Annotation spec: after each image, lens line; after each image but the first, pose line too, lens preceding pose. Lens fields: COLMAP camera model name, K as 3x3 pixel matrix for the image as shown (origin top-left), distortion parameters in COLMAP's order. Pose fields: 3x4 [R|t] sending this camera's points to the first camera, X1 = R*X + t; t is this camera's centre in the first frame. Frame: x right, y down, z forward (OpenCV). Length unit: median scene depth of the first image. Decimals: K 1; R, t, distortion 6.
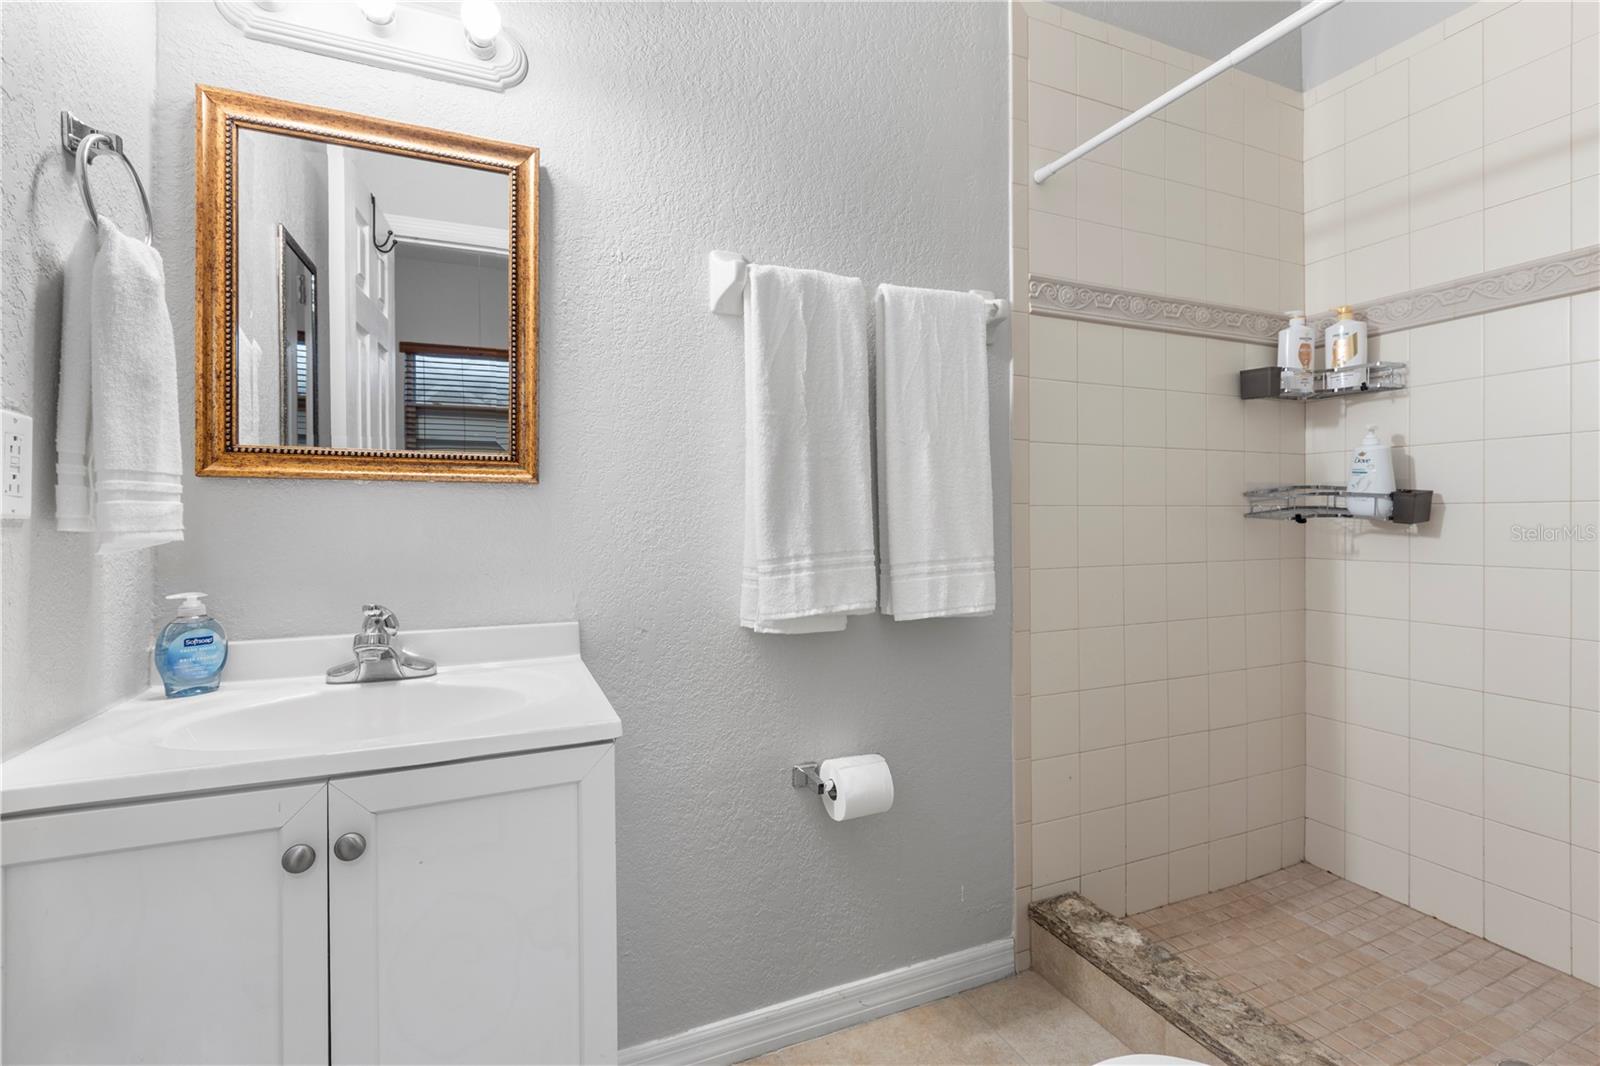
lens RADIAL K [[718.1, 0, 794.2], [0, 718.1, 520.2], [0, 0, 1]] dist [0.001230, 0.000090]
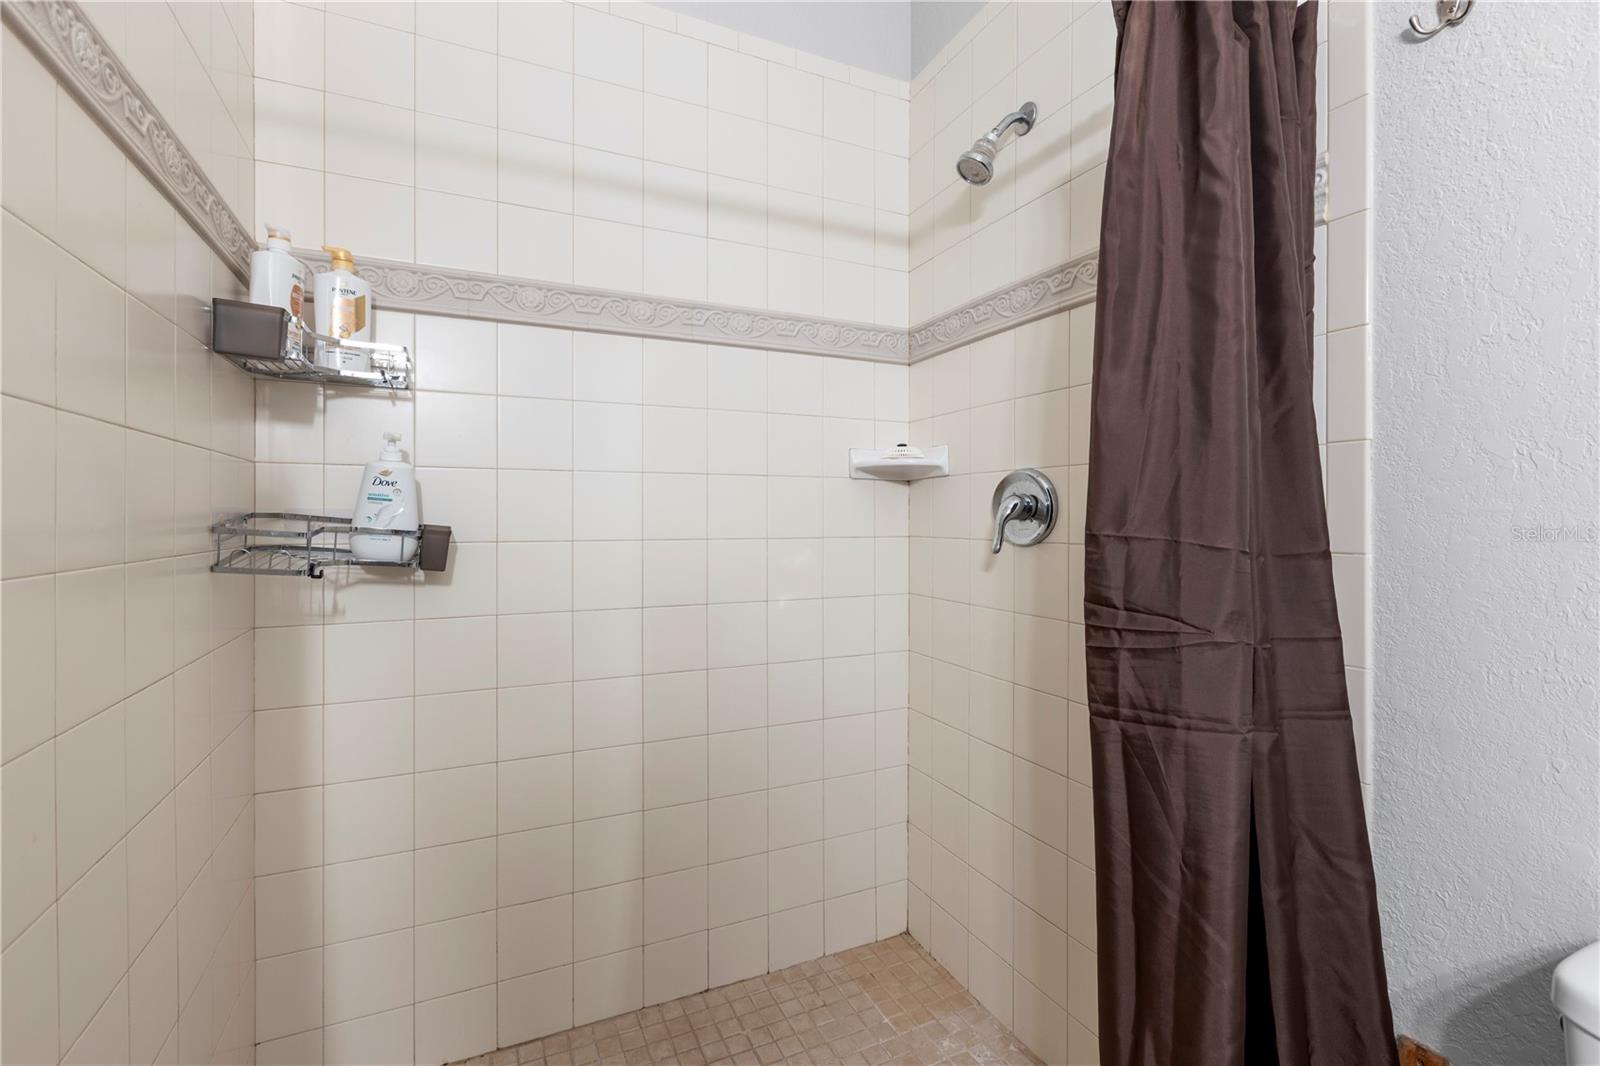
lens RADIAL K [[718.1, 0, 796.0], [0, 718.1, 524.1], [0, 0, 1]] dist [0.001230, 0.000090]
pose [[-0.026043, 0.001098, 0.999660, 0.080853], [0.003166, 0.999994, -0.001016, -0.038683], [-0.999656, 0.003138, -0.026047, 0.587846]]
